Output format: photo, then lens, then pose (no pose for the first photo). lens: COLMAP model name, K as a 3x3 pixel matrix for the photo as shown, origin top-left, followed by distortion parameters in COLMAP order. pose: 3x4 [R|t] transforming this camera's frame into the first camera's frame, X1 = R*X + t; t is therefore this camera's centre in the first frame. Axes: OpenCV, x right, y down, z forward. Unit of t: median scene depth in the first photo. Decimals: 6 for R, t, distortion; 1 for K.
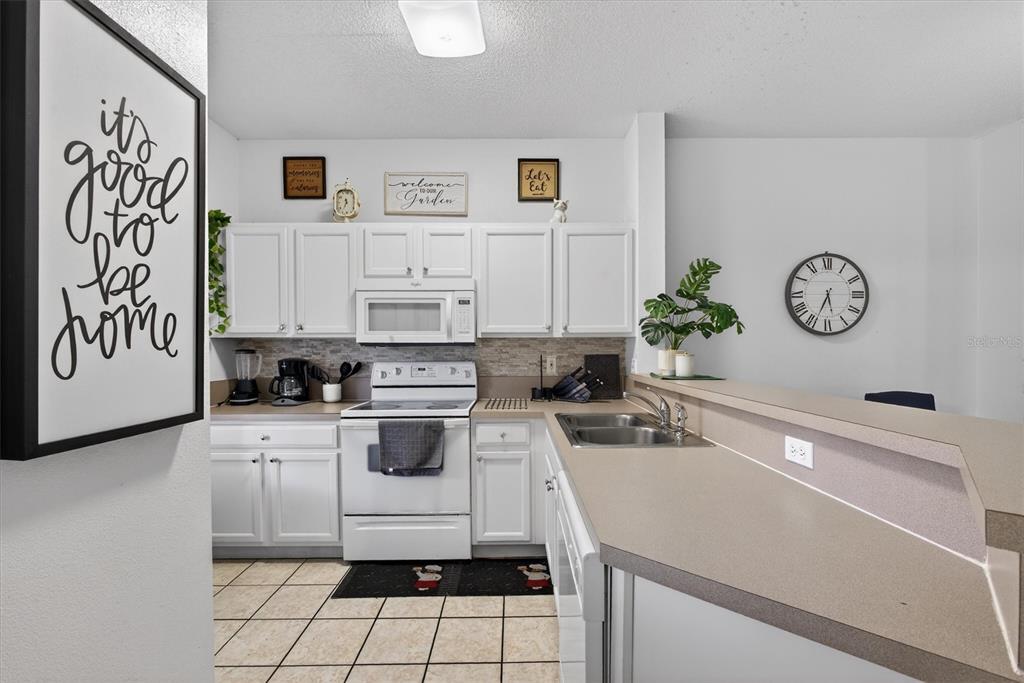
lens RADIAL K [[440.1, 0, 516.4], [0, 440.1, 349.0], [0, 0, 1]] dist [-0.002587, 0.000279]
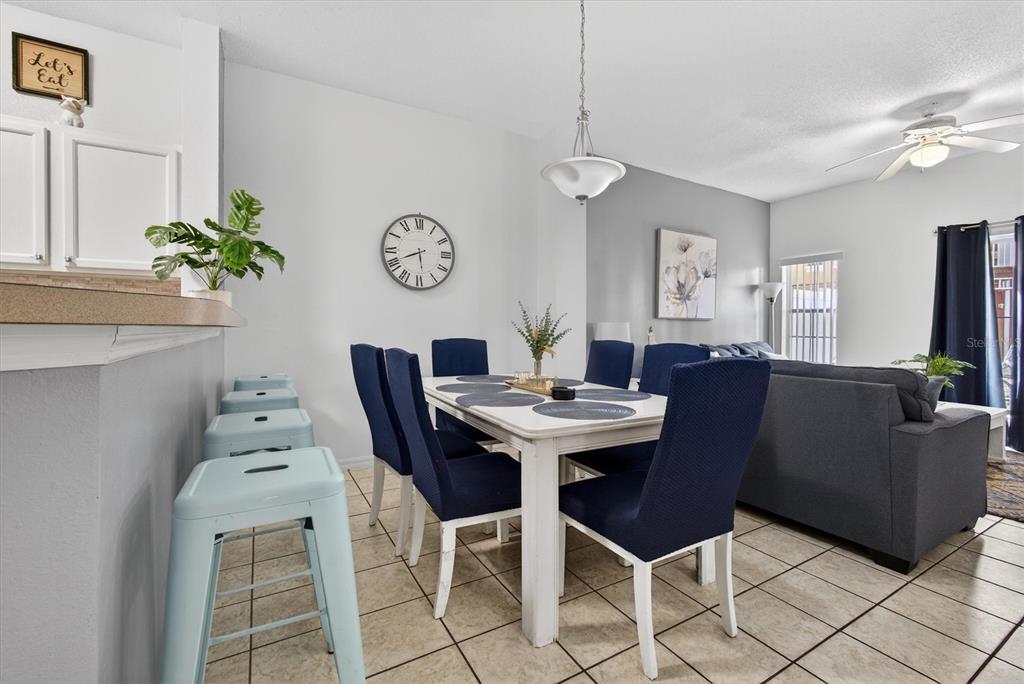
lens RADIAL K [[439.8, 0, 510.4], [0, 439.8, 332.1], [0, 0, 1]] dist [-0.002723, 0.000309]
pose [[0.873911, 0.001620, 0.486084, 0.421341], [-0.004405, 0.999980, 0.004588, 0.074456], [-0.486067, -0.006151, 0.873900, -0.066719]]
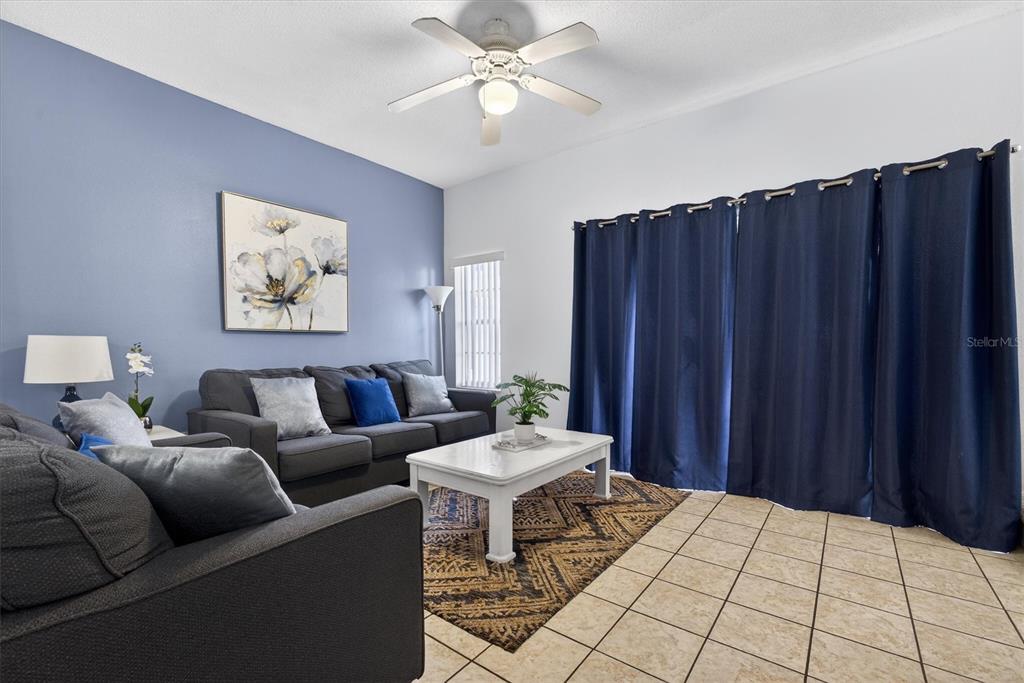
lens RADIAL K [[448.1, 0, 514.7], [0, 448.1, 366.8], [0, 0, 1]] dist [-0.001372, 0.000155]
pose [[0.617754, -0.039971, 0.785355, 1.295942], [0.007023, 0.998948, 0.045318, 0.074189], [-0.786340, -0.022480, 0.617384, -0.142315]]
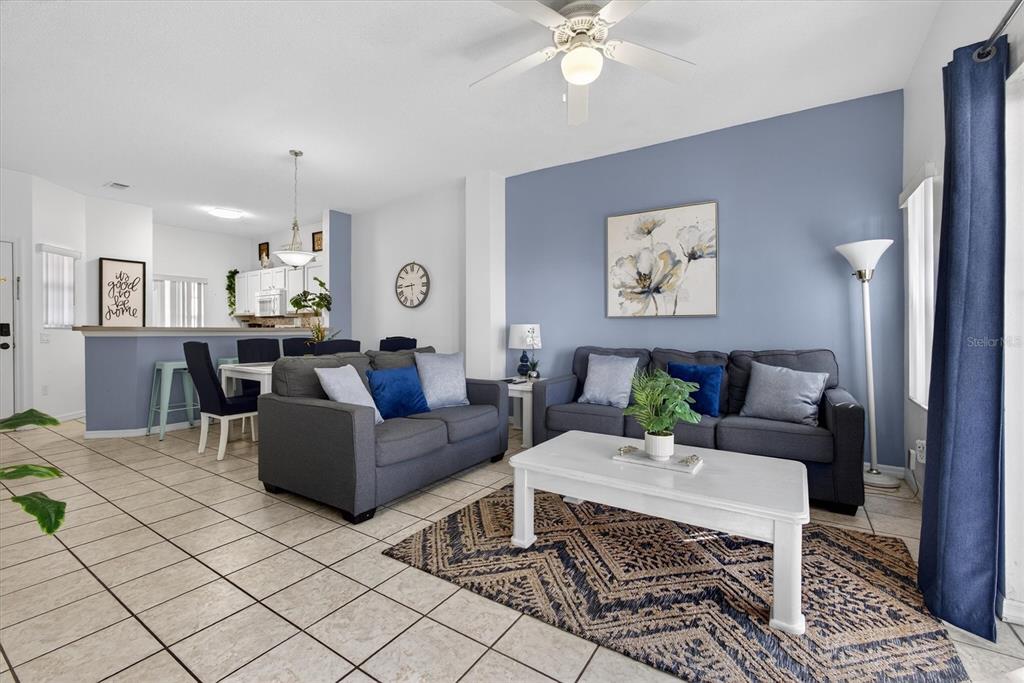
lens RADIAL K [[439.8, 0, 510.4], [0, 439.8, 331.6], [0, 0, 1]] dist [-0.002723, 0.000309]
pose [[0.824435, 0.000742, -0.565957, 2.314563], [-0.000578, 1.000000, 0.000469, 0.073509], [0.565957, -0.000060, 0.824435, -0.298490]]
